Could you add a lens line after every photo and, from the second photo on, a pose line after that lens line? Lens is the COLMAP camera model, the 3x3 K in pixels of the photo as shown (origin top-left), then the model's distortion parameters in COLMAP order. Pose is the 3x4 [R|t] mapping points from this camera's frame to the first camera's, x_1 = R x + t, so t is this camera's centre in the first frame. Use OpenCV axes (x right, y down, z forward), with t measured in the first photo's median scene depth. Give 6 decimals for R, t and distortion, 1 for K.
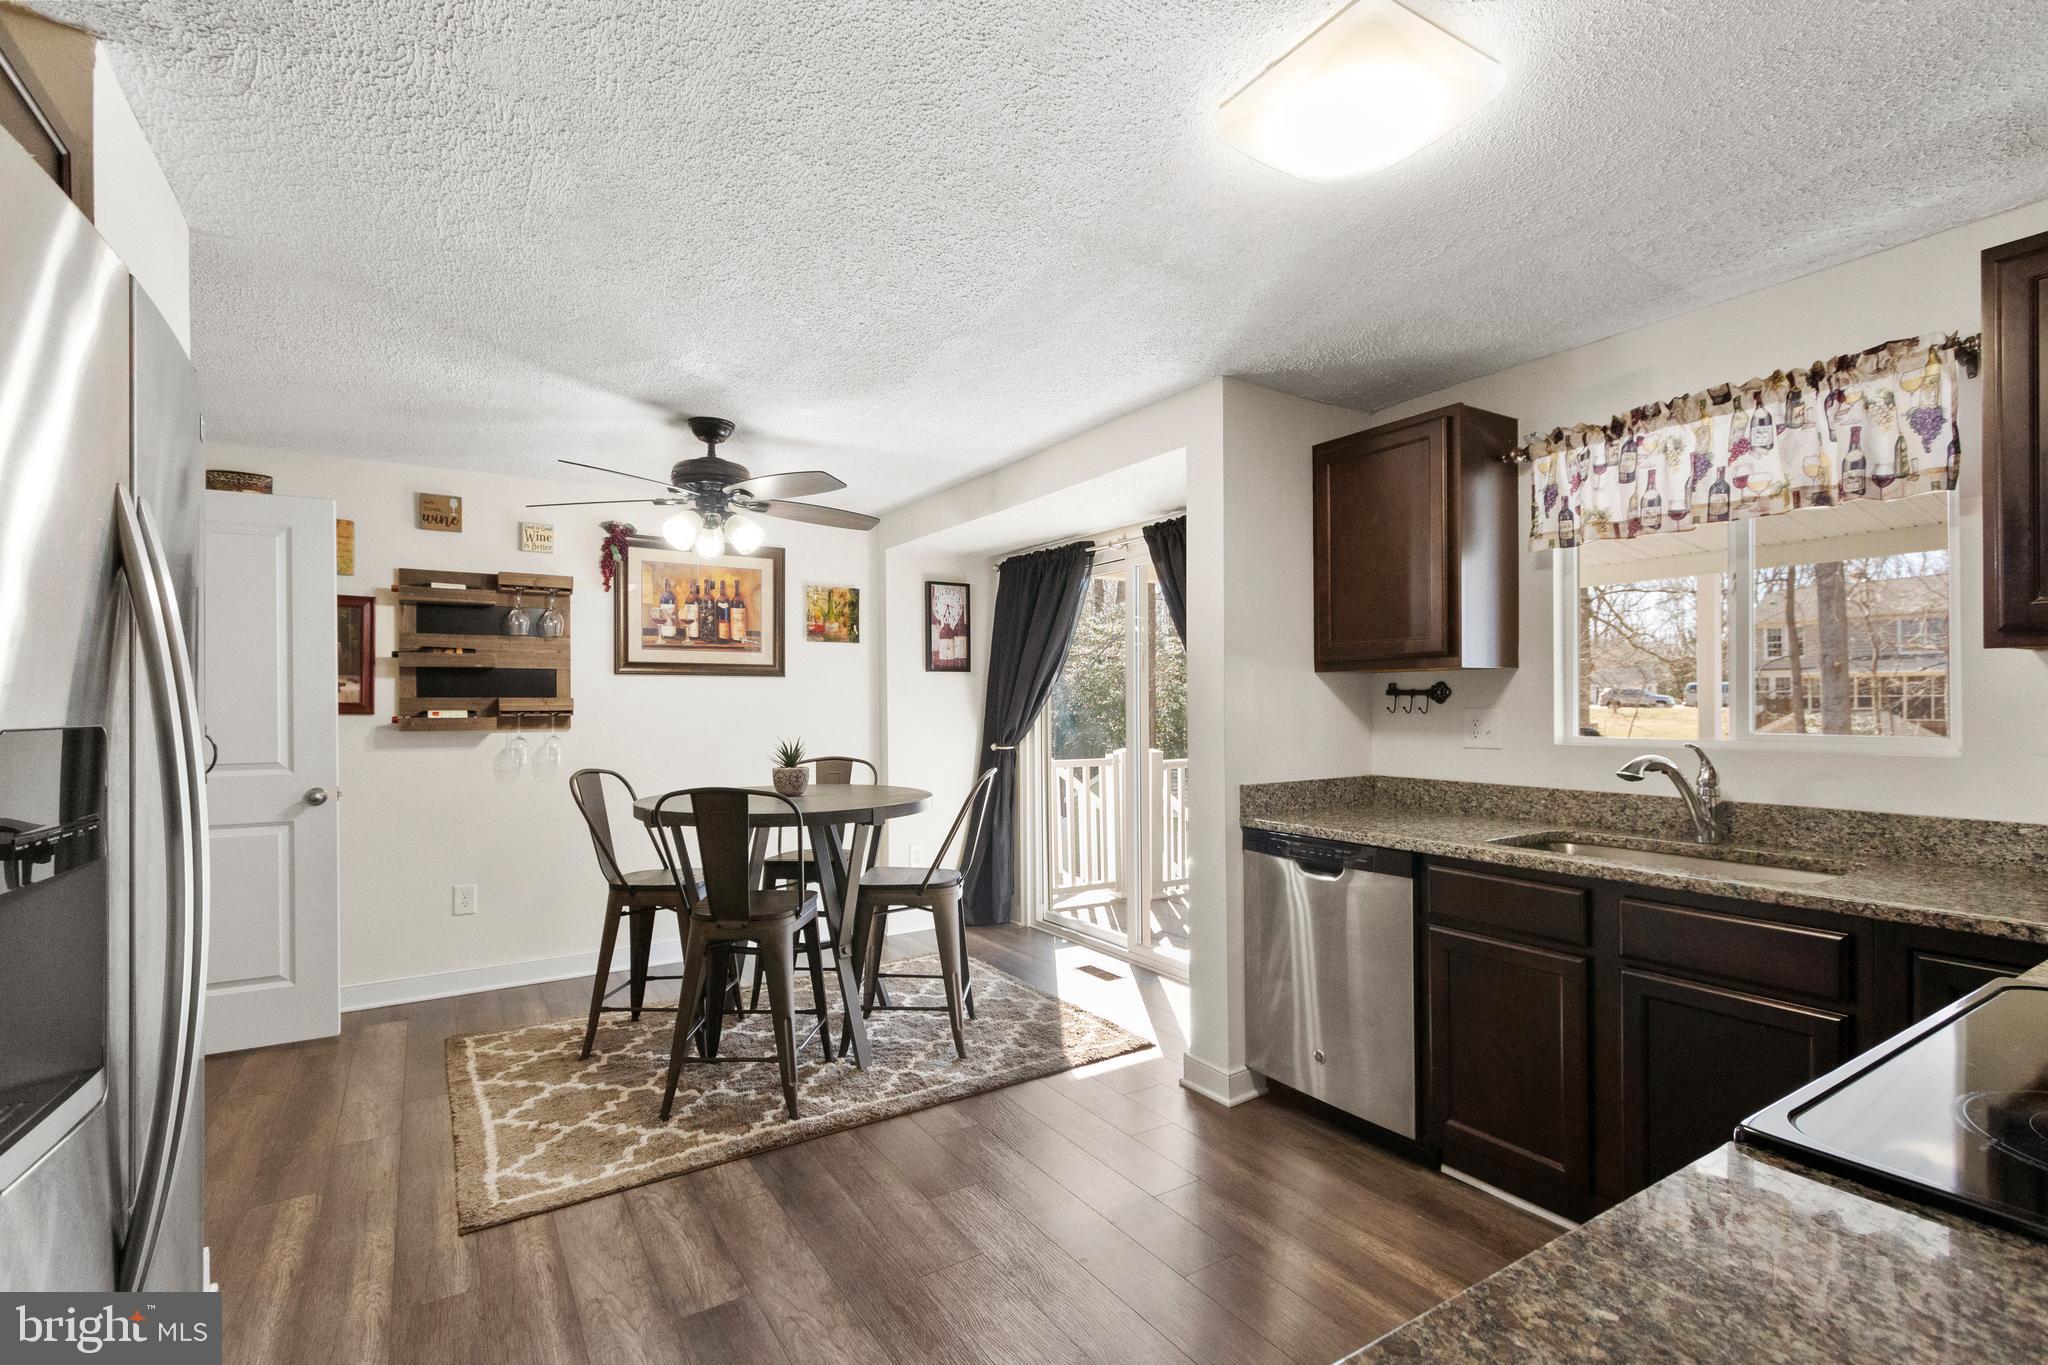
lens RADIAL K [[941.2, 0, 1027.9], [0, 941.2, 703.9], [0, 0, 1]] dist [0.004043, 0.000341]
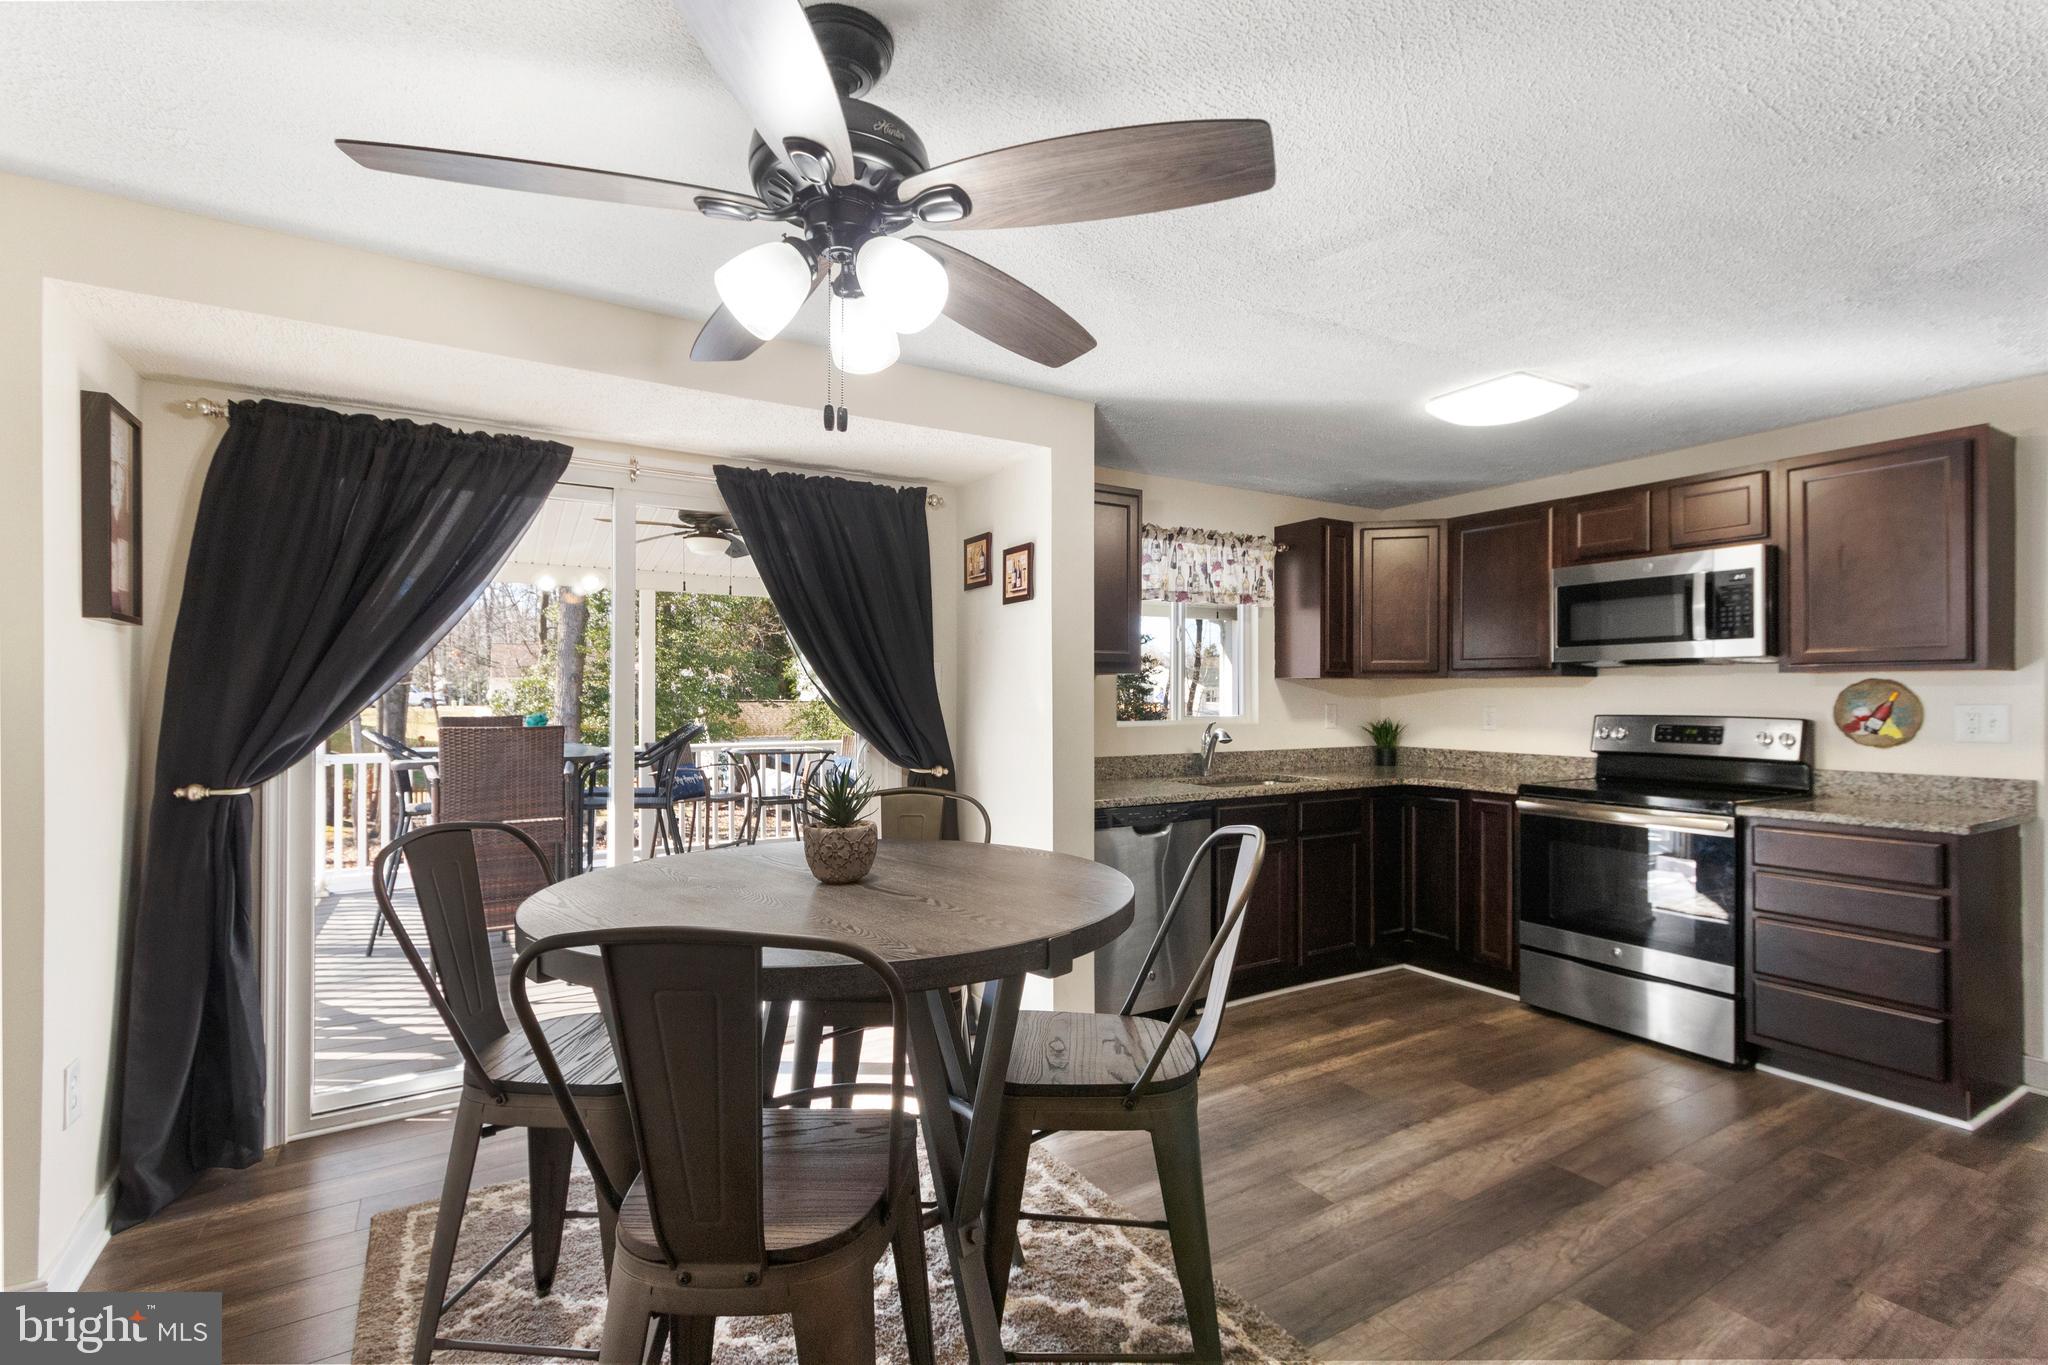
lens RADIAL K [[929.7, 0, 1024.0], [0, 929.7, 692.1], [0, 0, 1]] dist [0.002706, -0.000456]
pose [[0.021642, 0.009913, 0.999717, -0.800617], [0.000628, 0.999951, -0.009929, 0.002057], [-0.999766, 0.000843, 0.021635, 0.955115]]
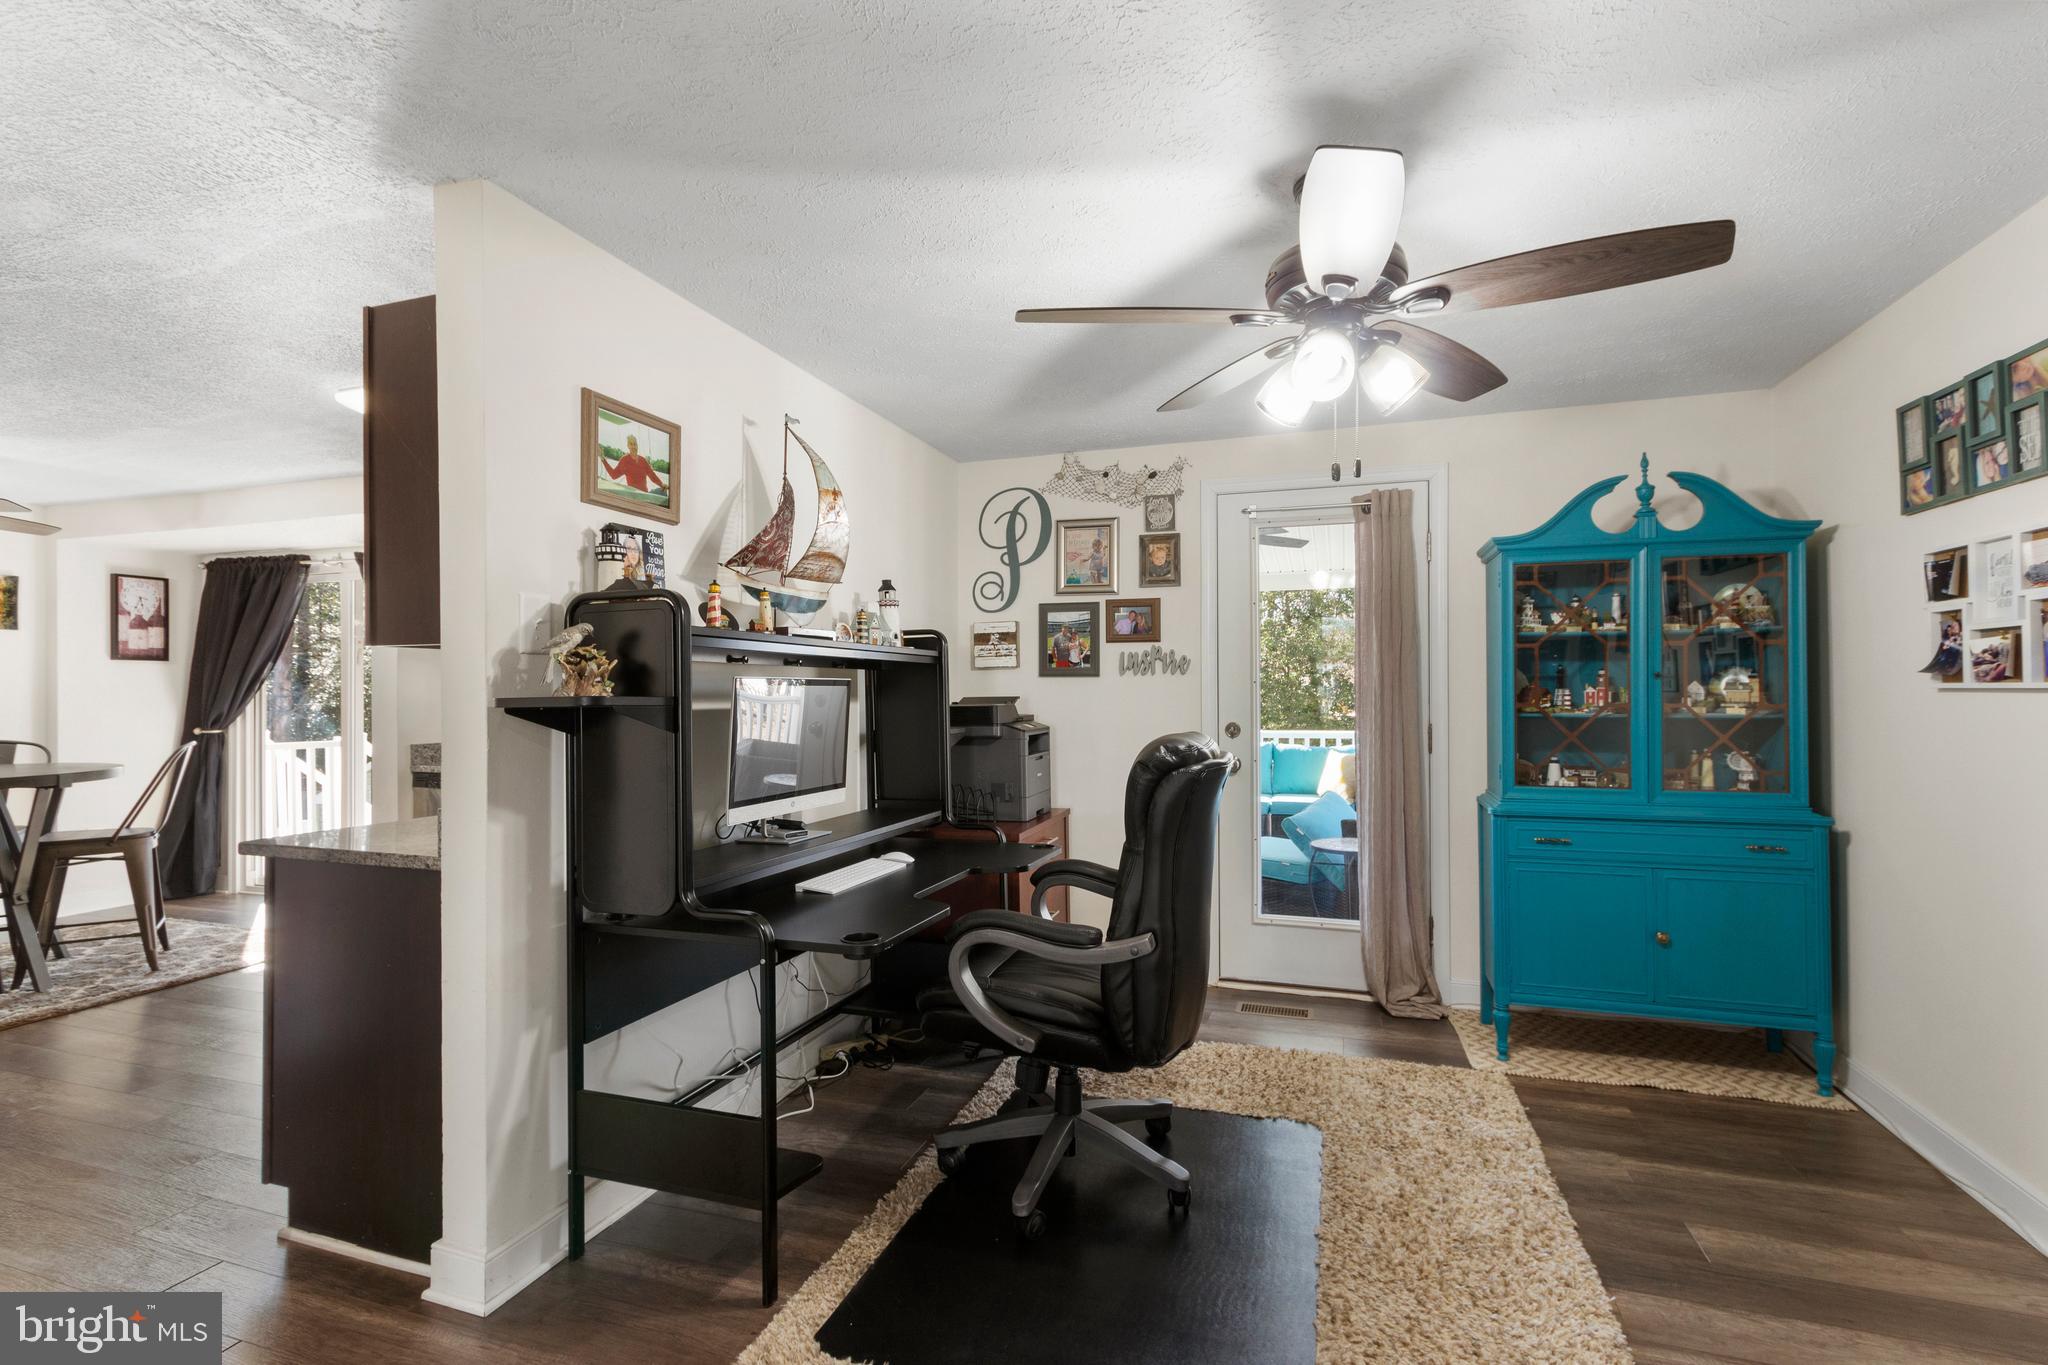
lens RADIAL K [[933.3, 0, 1028.3], [0, 933.3, 685.6], [0, 0, 1]] dist [0.002380, 0.000031]
pose [[0.776843, 0.007985, 0.629644, 0.046386], [-0.001776, 0.999943, -0.010490, 0.005269], [-0.629692, 0.007031, 0.776813, -0.705191]]
